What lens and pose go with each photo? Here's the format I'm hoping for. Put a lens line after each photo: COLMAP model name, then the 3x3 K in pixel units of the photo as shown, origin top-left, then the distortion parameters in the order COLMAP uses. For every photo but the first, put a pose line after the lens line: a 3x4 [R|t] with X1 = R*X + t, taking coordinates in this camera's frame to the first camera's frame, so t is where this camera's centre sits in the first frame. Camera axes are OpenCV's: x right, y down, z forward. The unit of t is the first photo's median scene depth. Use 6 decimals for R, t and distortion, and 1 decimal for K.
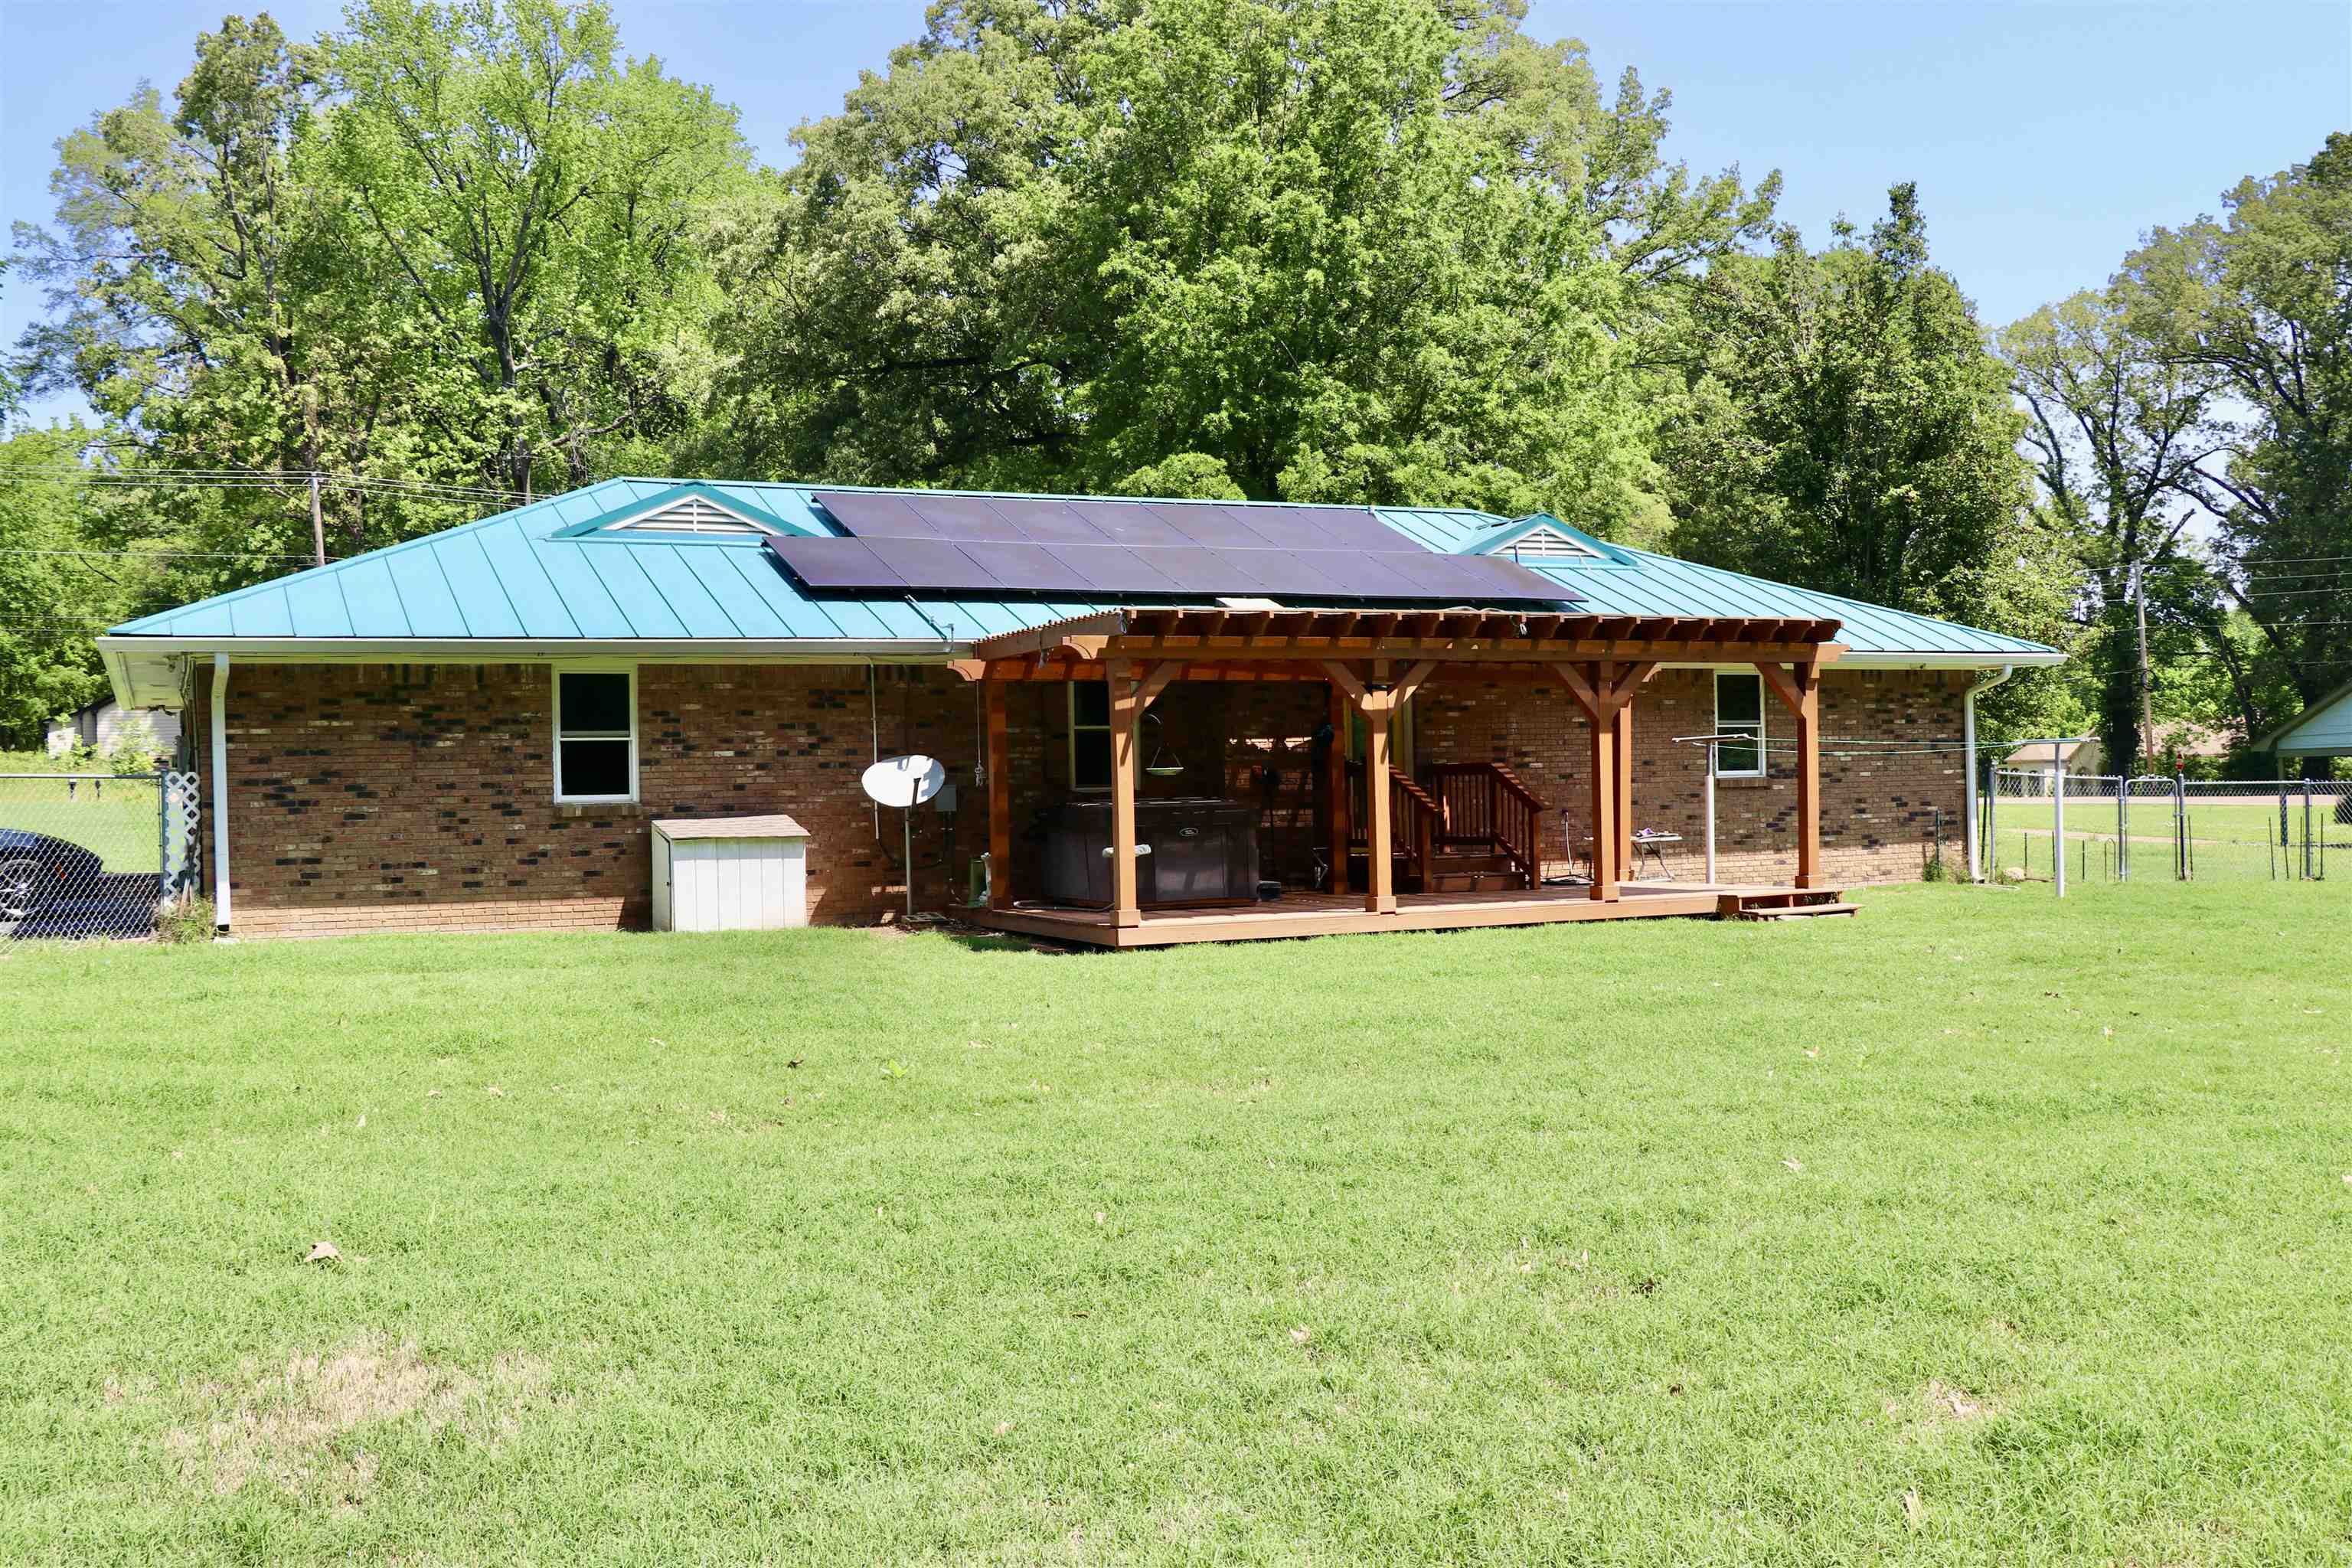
lens RADIAL K [[2463.6, 0, 1176.0], [0, 2463.6, 784.0], [0, 0, 1]] dist [-0.133081, 0.309897]
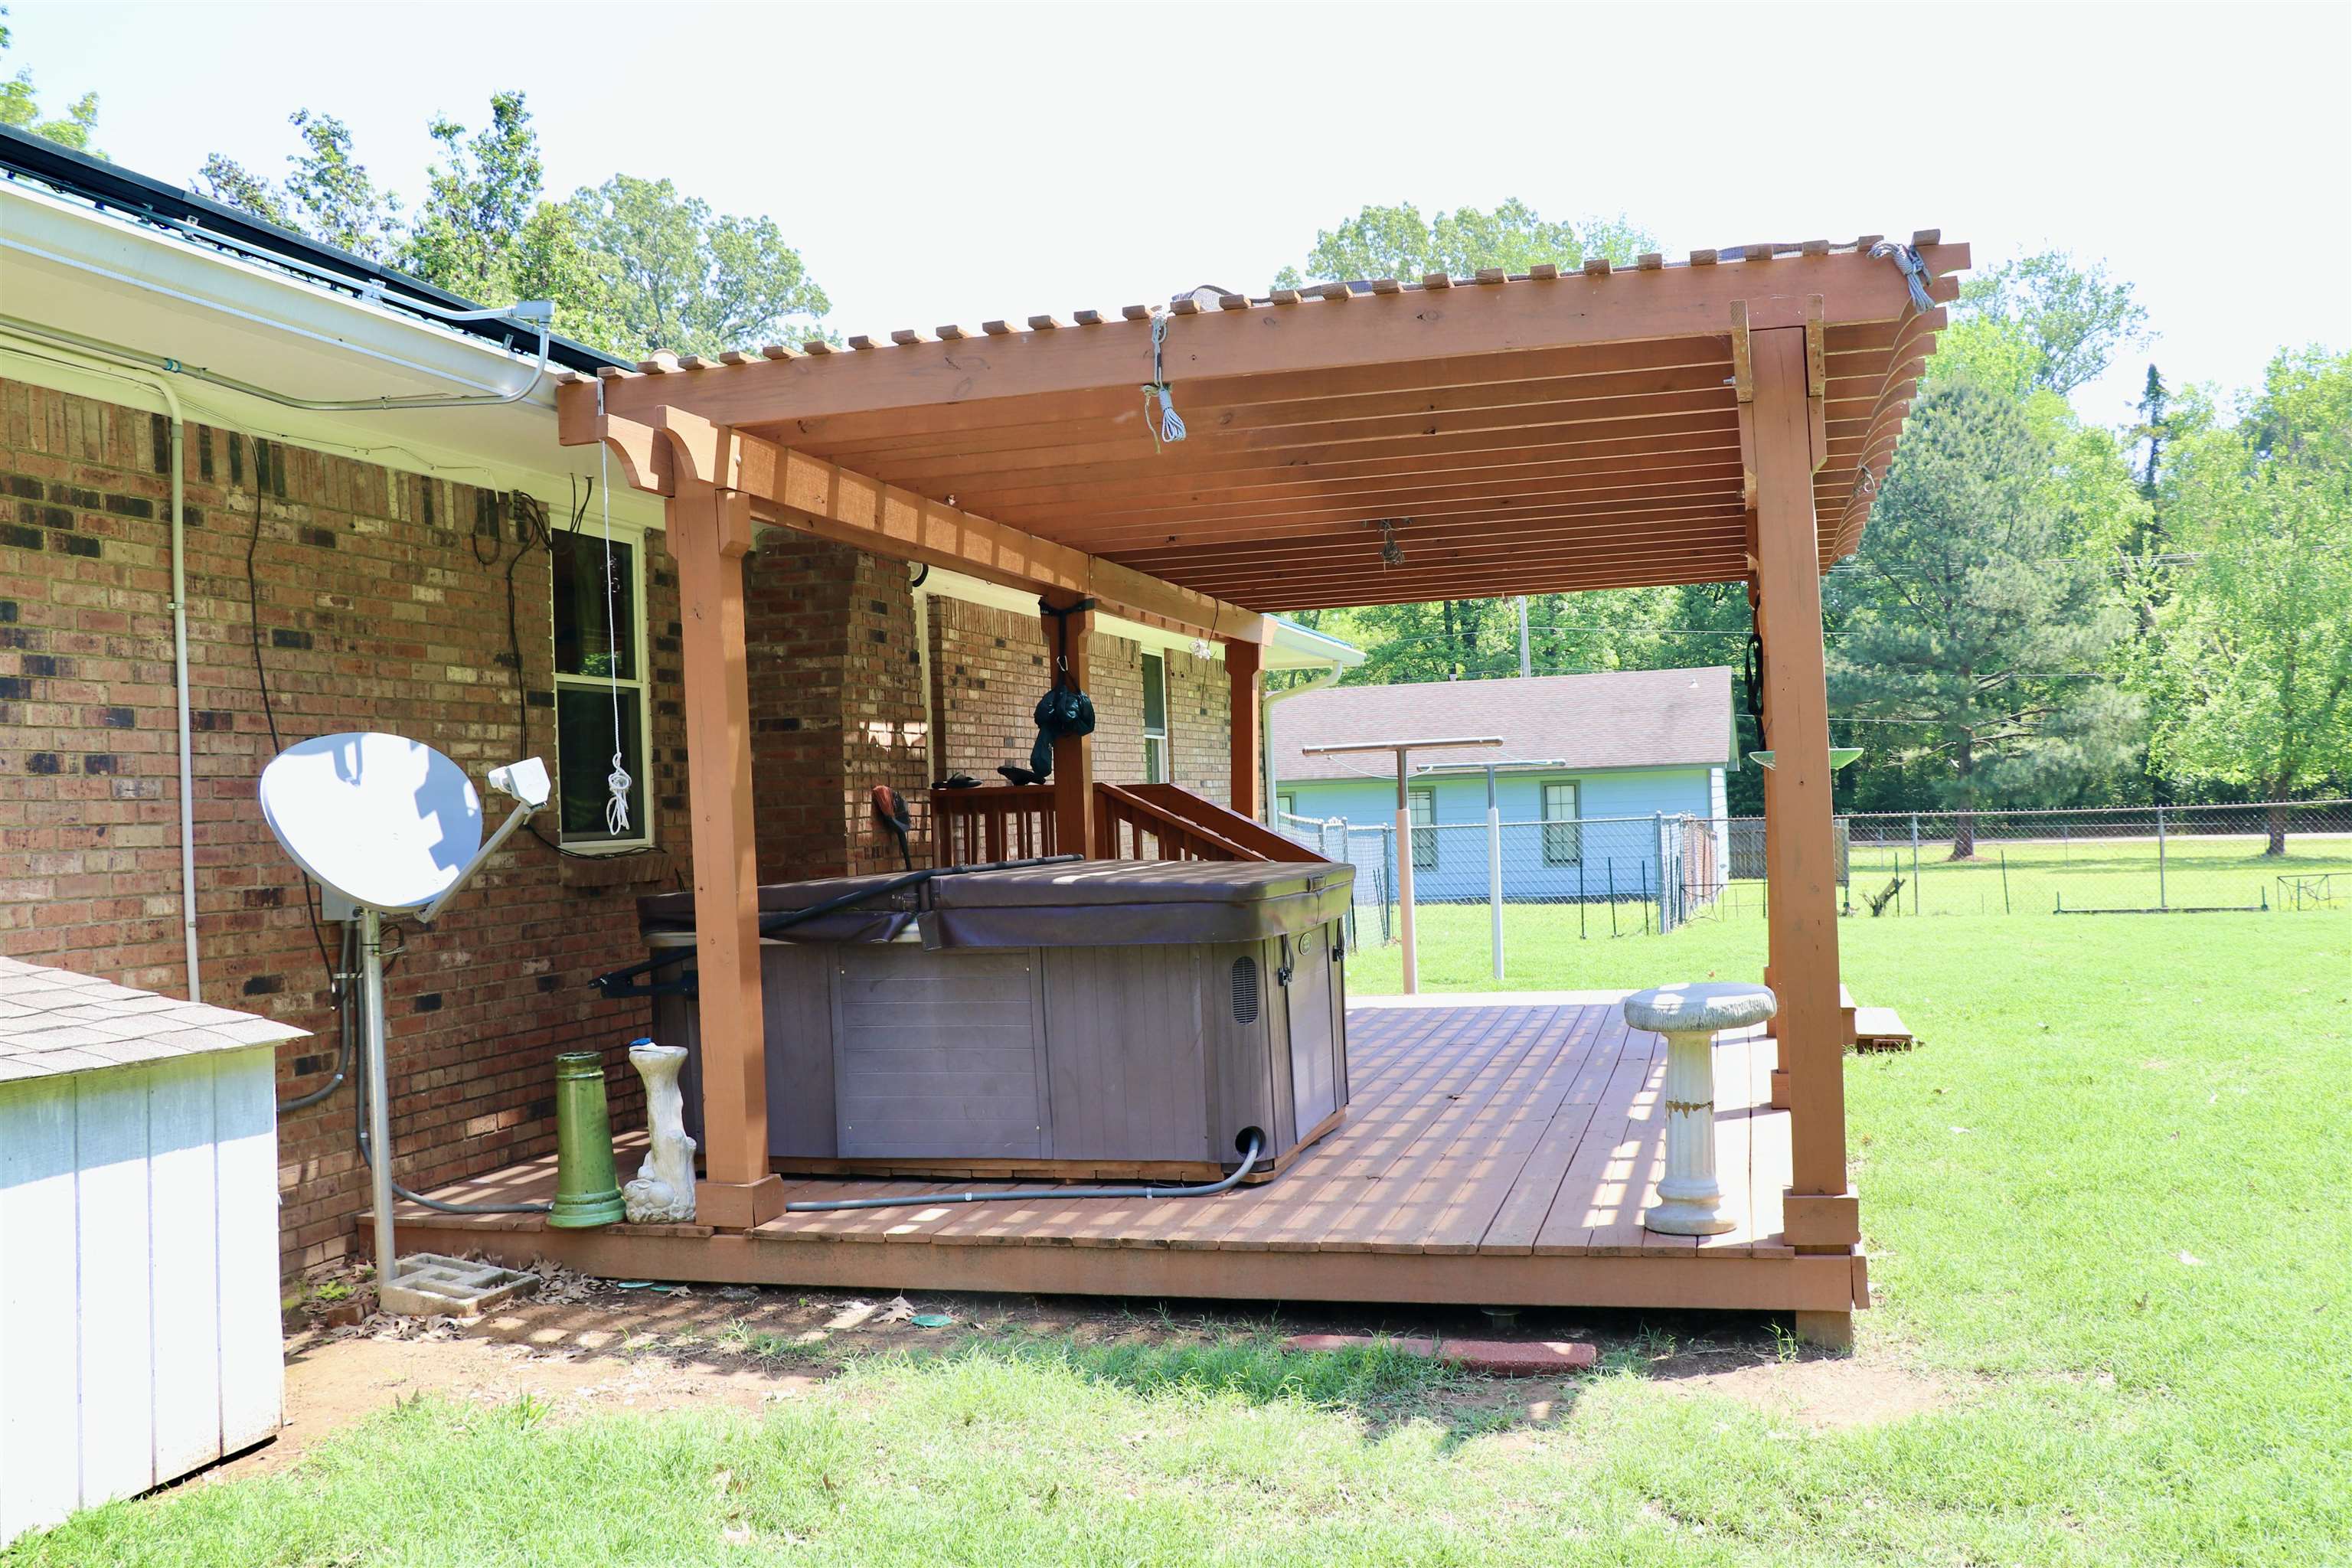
lens RADIAL K [[2463.6, 0, 1176.0], [0, 2463.6, 784.0], [0, 0, 1]] dist [-0.133081, 0.309897]
pose [[0.670411, -0.004803, 0.741974, -0.273562], [0.046171, 0.998311, -0.035255, 0.010401], [-0.740552, 0.057893, 0.669501, 0.775411]]
